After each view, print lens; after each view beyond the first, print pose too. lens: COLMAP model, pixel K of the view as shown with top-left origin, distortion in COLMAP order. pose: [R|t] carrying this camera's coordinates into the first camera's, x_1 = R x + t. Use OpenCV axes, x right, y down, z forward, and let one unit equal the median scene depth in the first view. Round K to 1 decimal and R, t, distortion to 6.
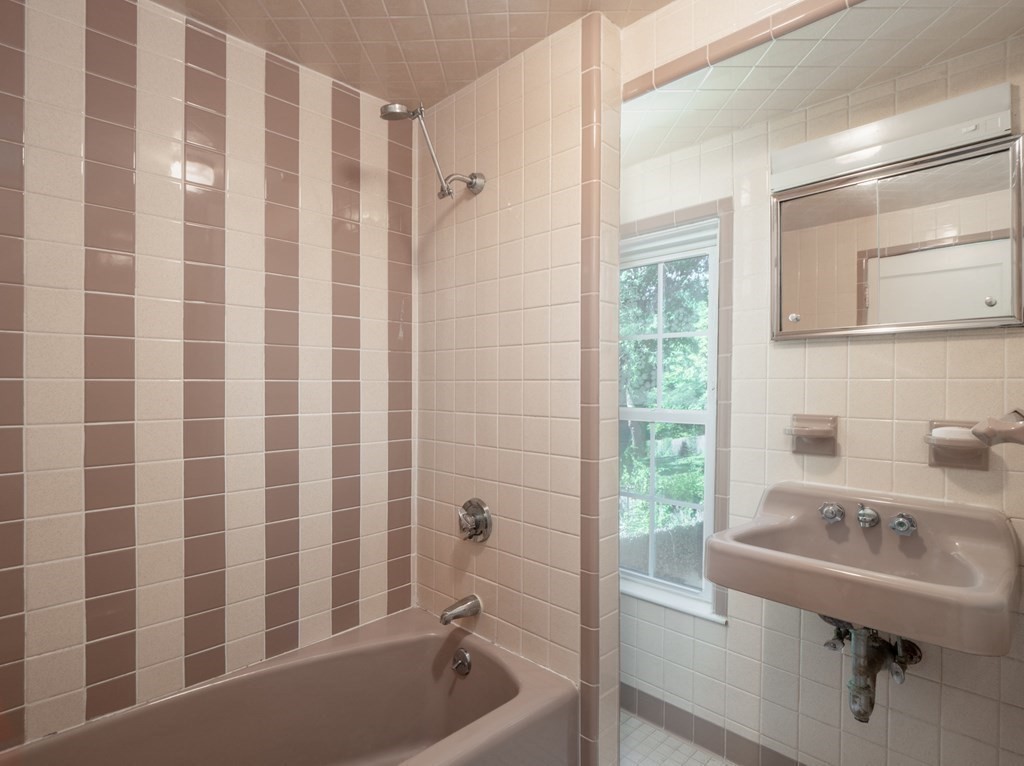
lens RADIAL K [[527.9, 0, 505.5], [0, 527.9, 384.7], [0, 0, 1]] dist [-0.005967, -0.001687]
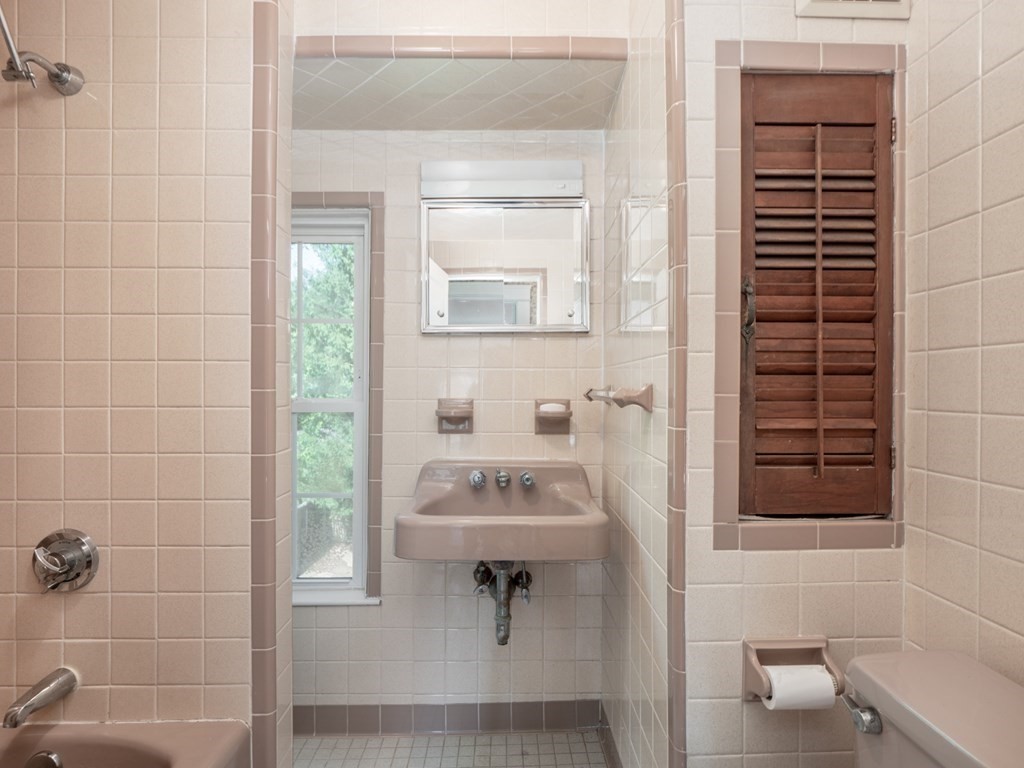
lens RADIAL K [[527.9, 0, 511.1], [0, 527.9, 385.2], [0, 0, 1]] dist [-0.005967, -0.001687]
pose [[0.696889, -0.000597, 0.717179, -0.156217], [-0.000613, 0.999999, 0.001428, 0.025782], [-0.717179, -0.001435, 0.696887, 0.100474]]
